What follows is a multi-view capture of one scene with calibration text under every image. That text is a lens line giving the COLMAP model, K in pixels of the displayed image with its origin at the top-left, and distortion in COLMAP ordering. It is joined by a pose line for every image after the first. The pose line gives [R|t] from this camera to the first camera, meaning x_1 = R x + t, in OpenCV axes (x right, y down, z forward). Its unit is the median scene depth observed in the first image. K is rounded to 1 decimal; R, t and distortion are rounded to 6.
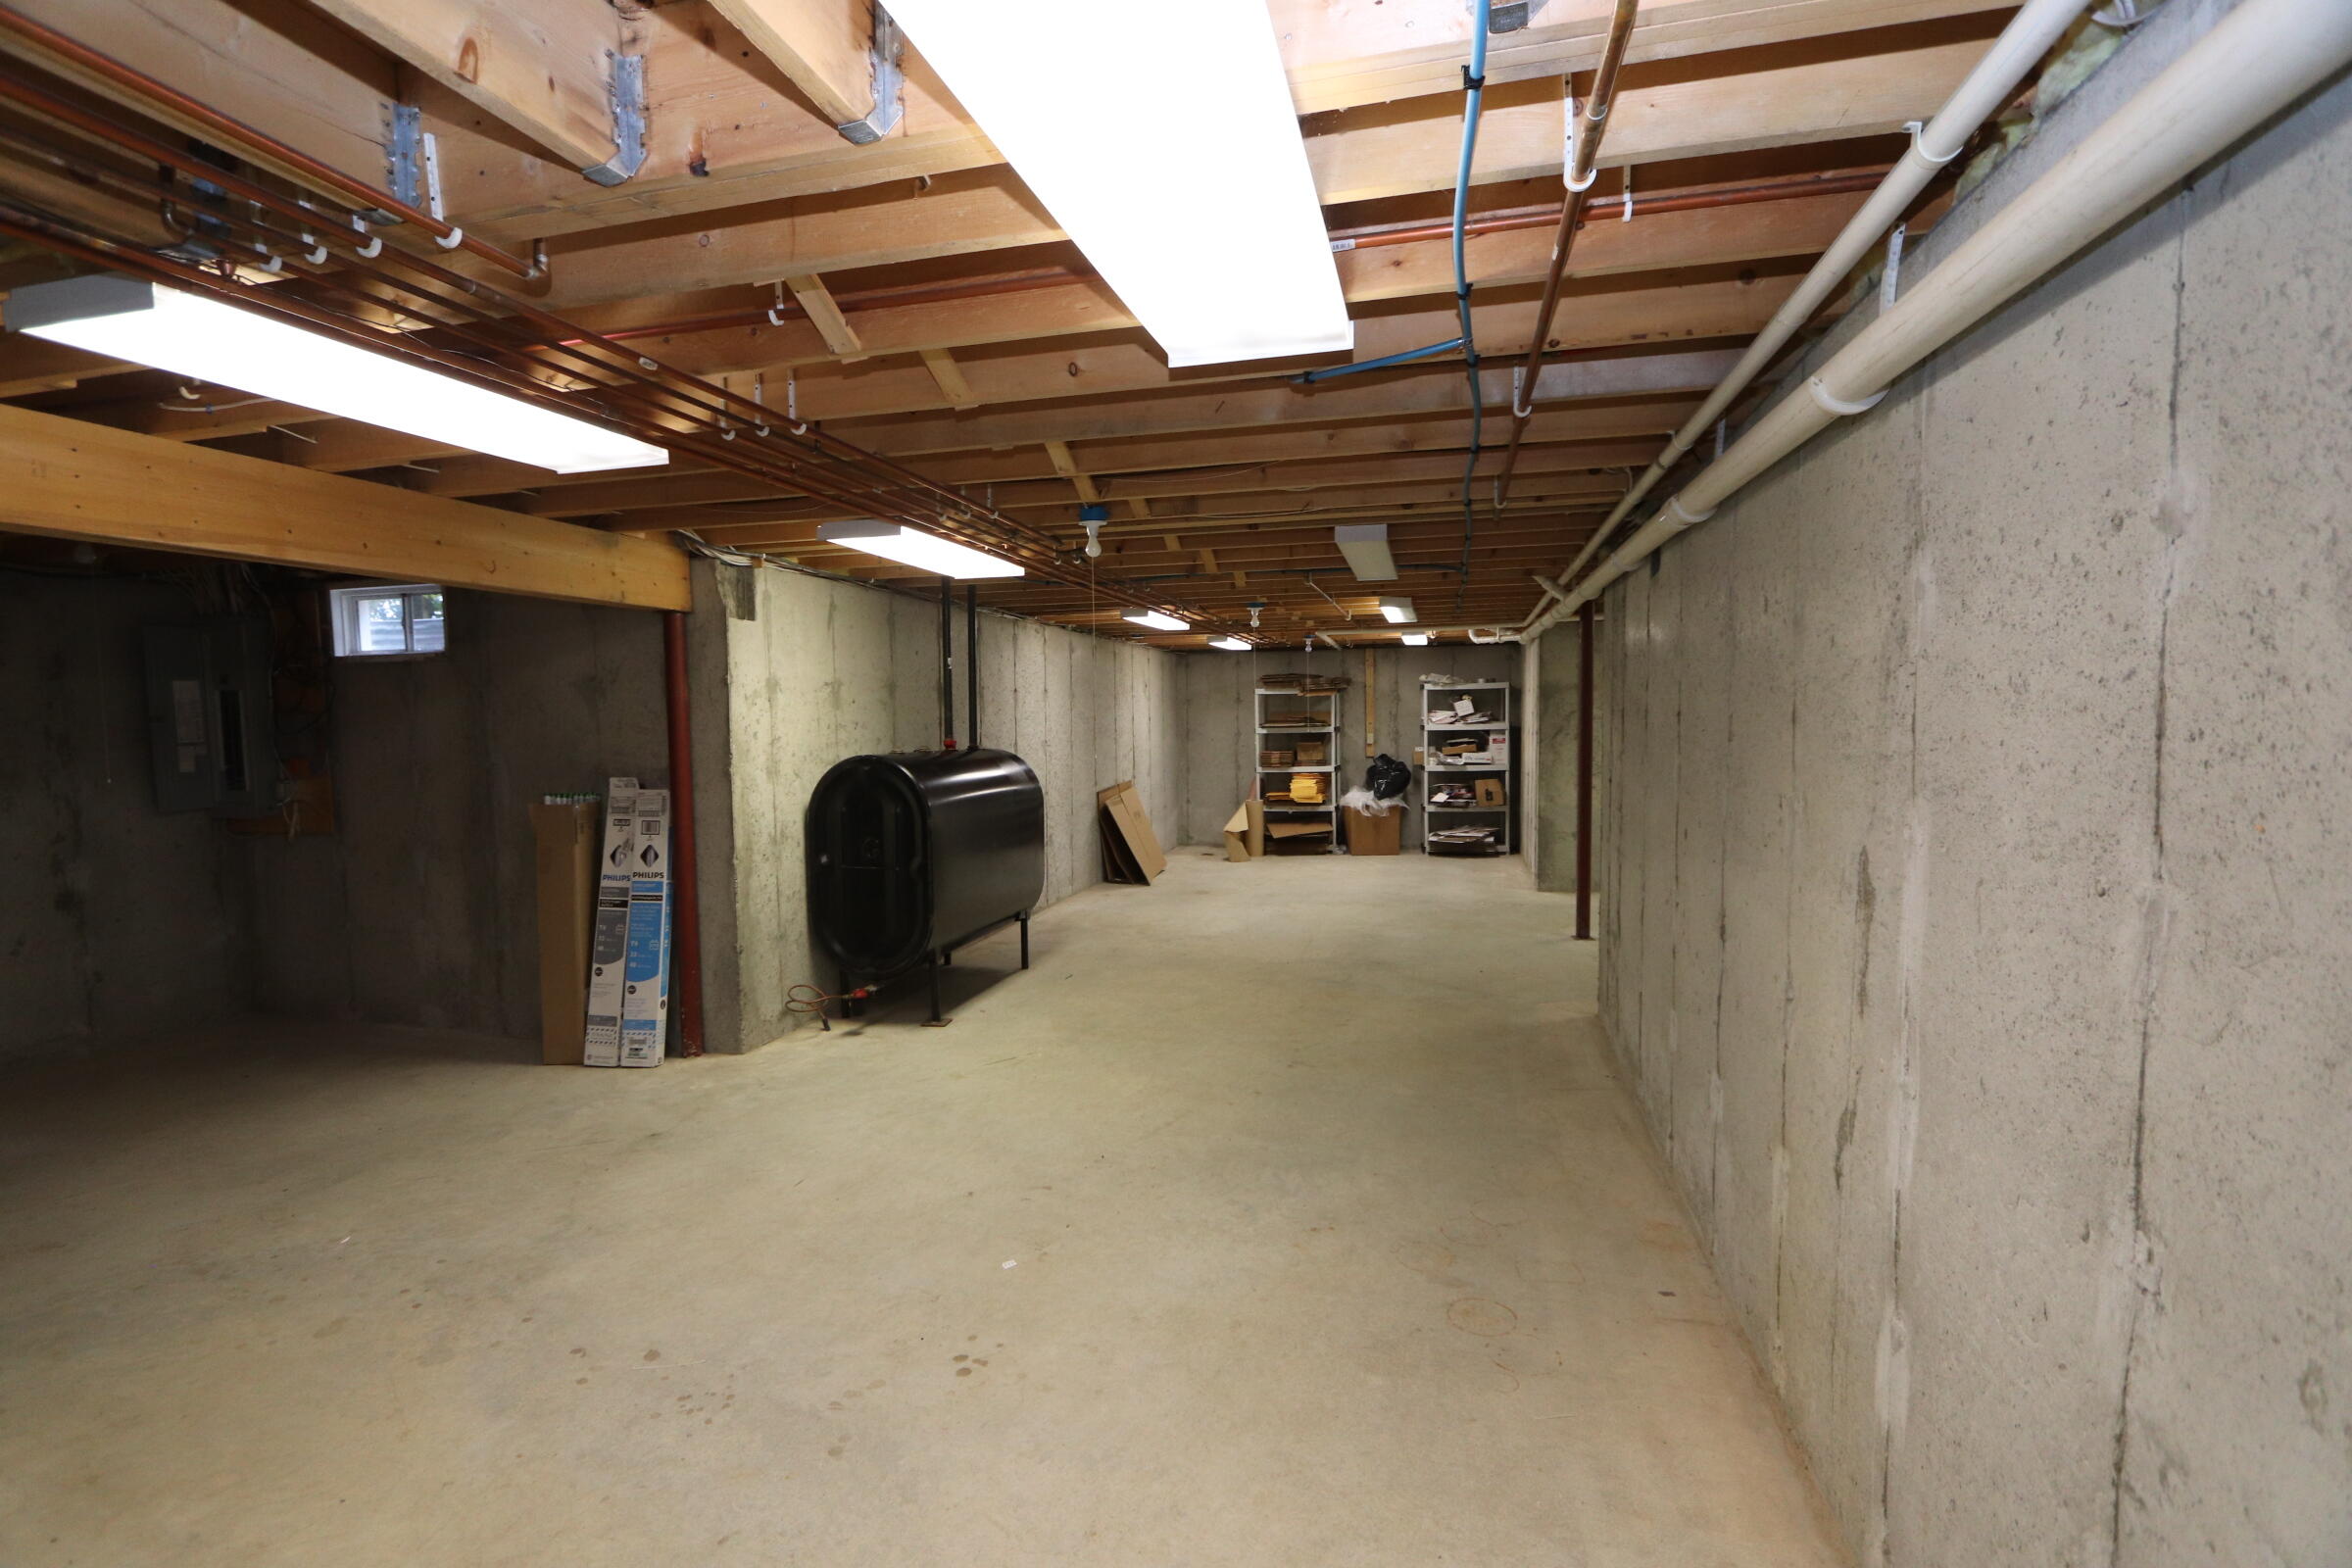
lens RADIAL K [[1061.5, 0, 1162.3], [0, 1061.5, 785.0], [0, 0, 1]] dist [-0.019528, -0.000229]
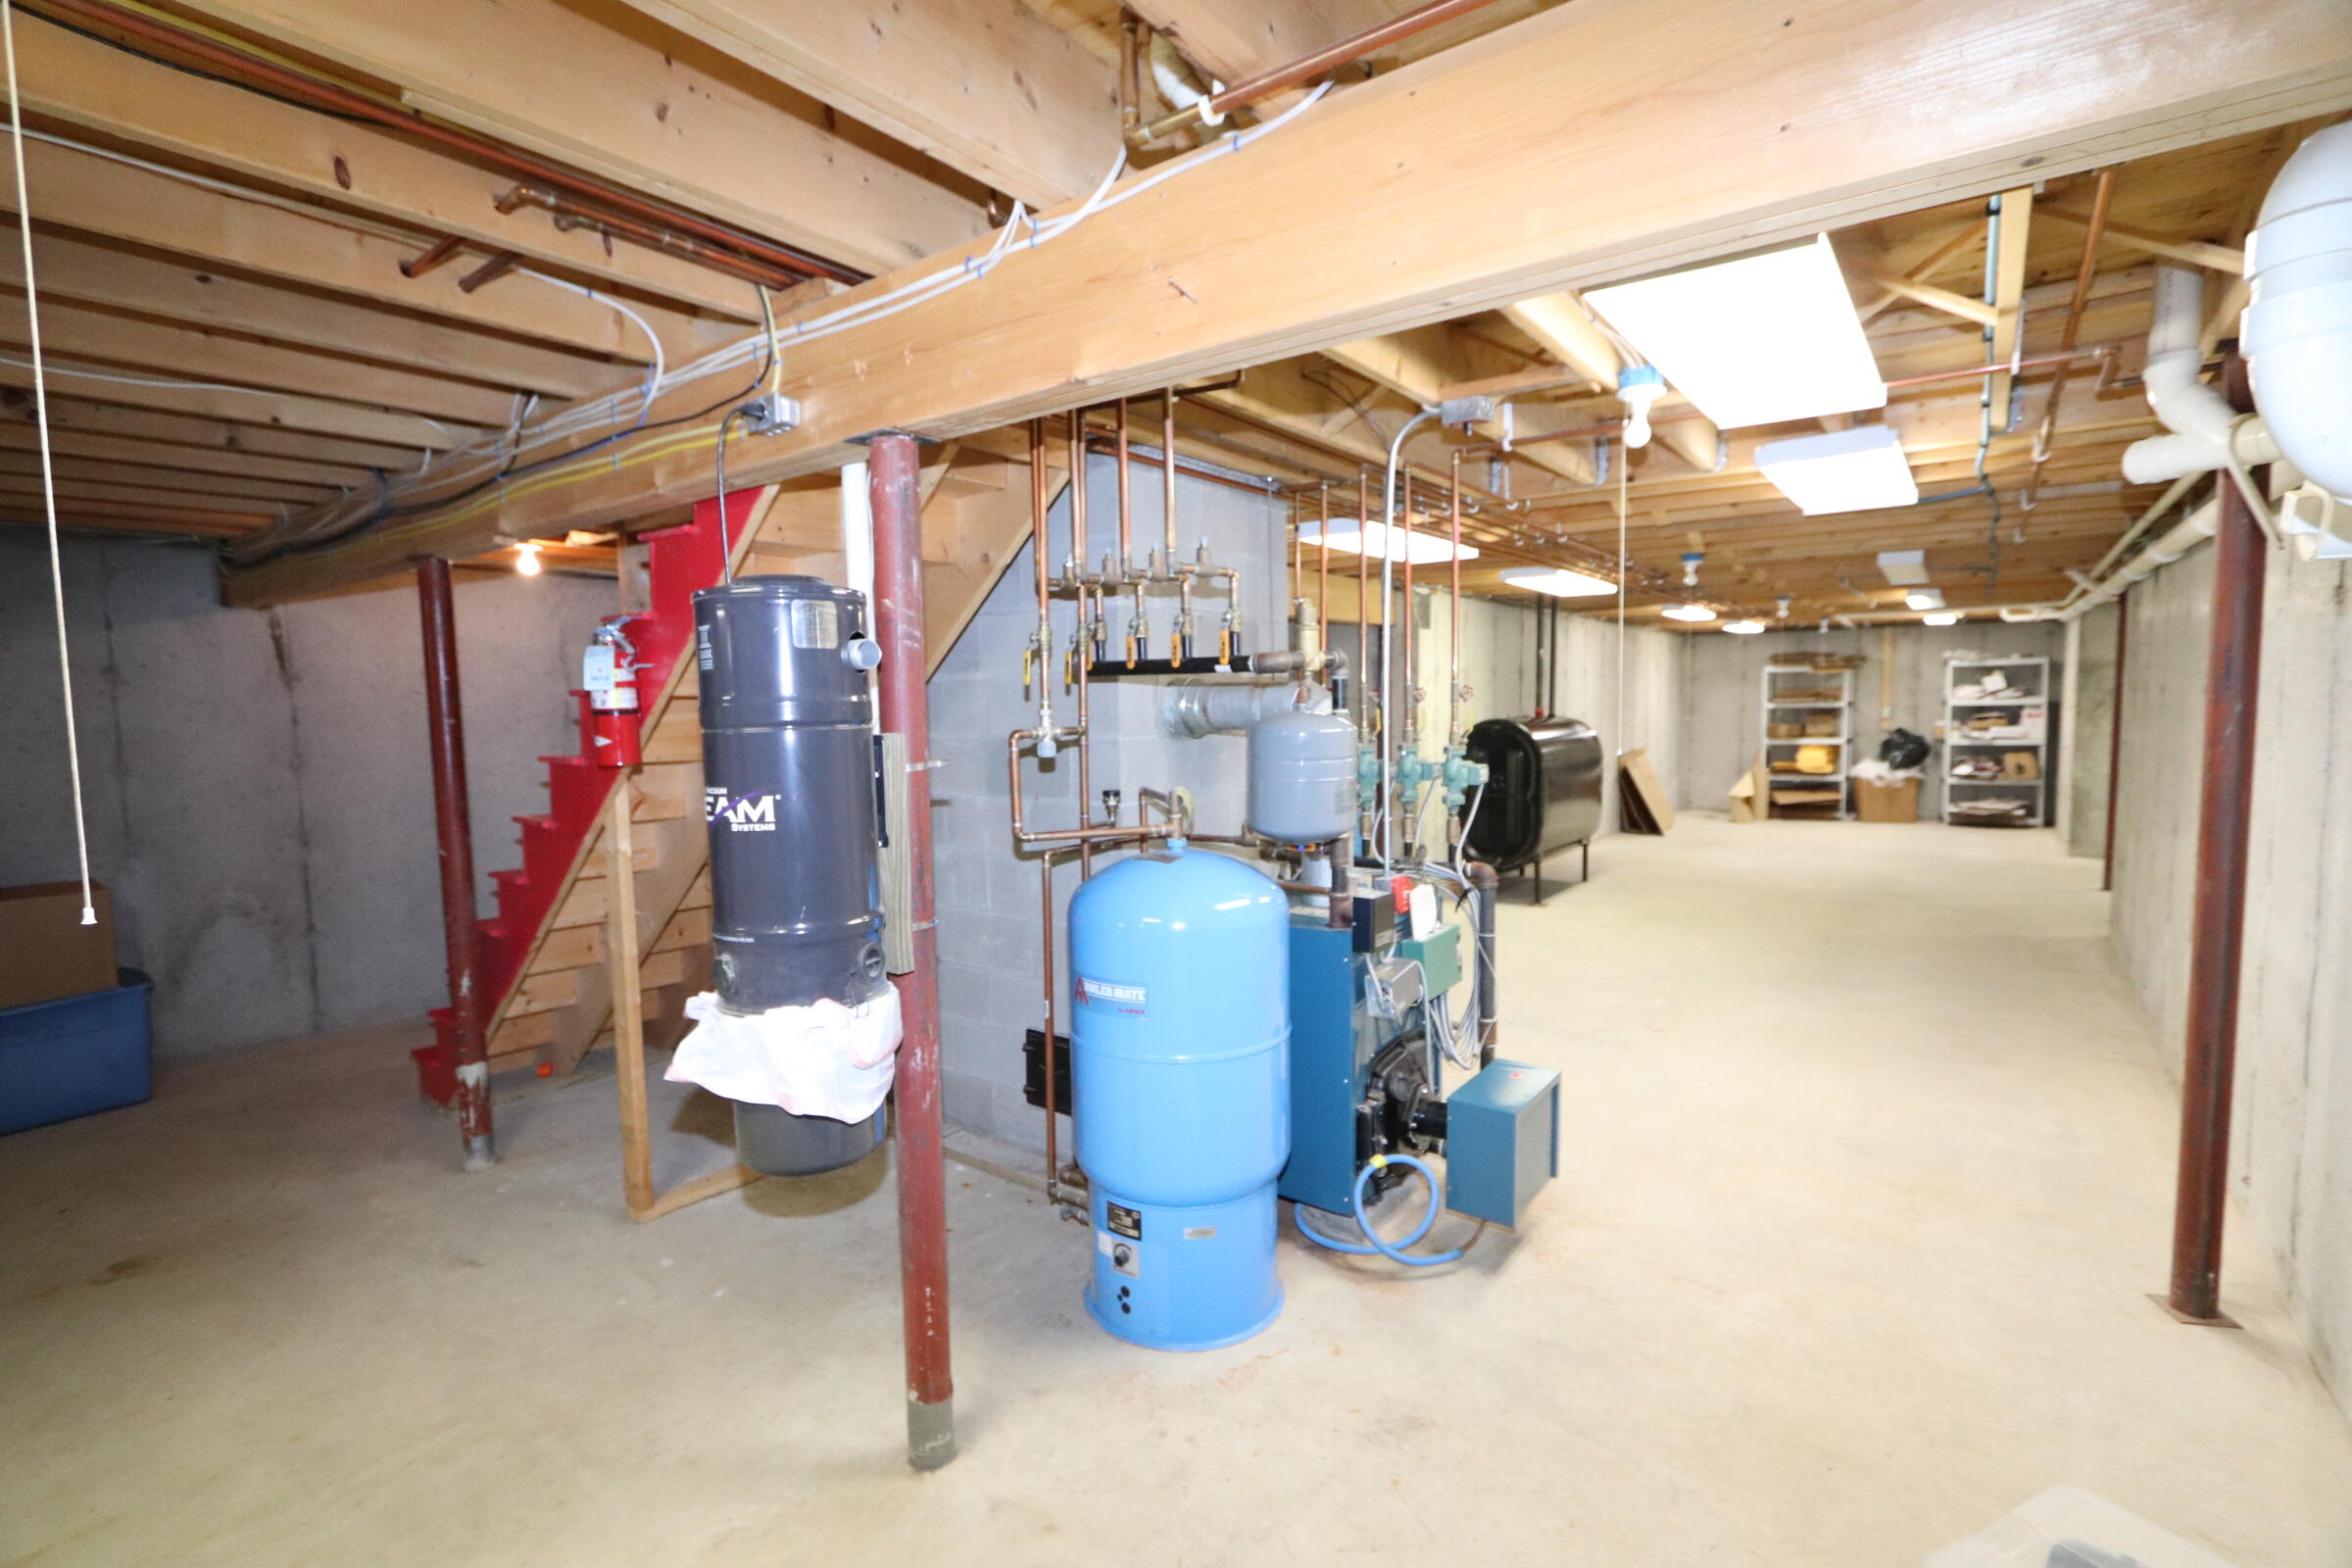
lens RADIAL K [[1061.5, 0, 1162.3], [0, 1061.5, 785.0], [0, 0, 1]] dist [-0.019528, -0.000229]
pose [[0.922065, 0.029184, -0.385933, -0.062917], [-0.020966, 0.999455, 0.025487, 0.016758], [0.386466, -0.015409, 0.922175, -0.247296]]
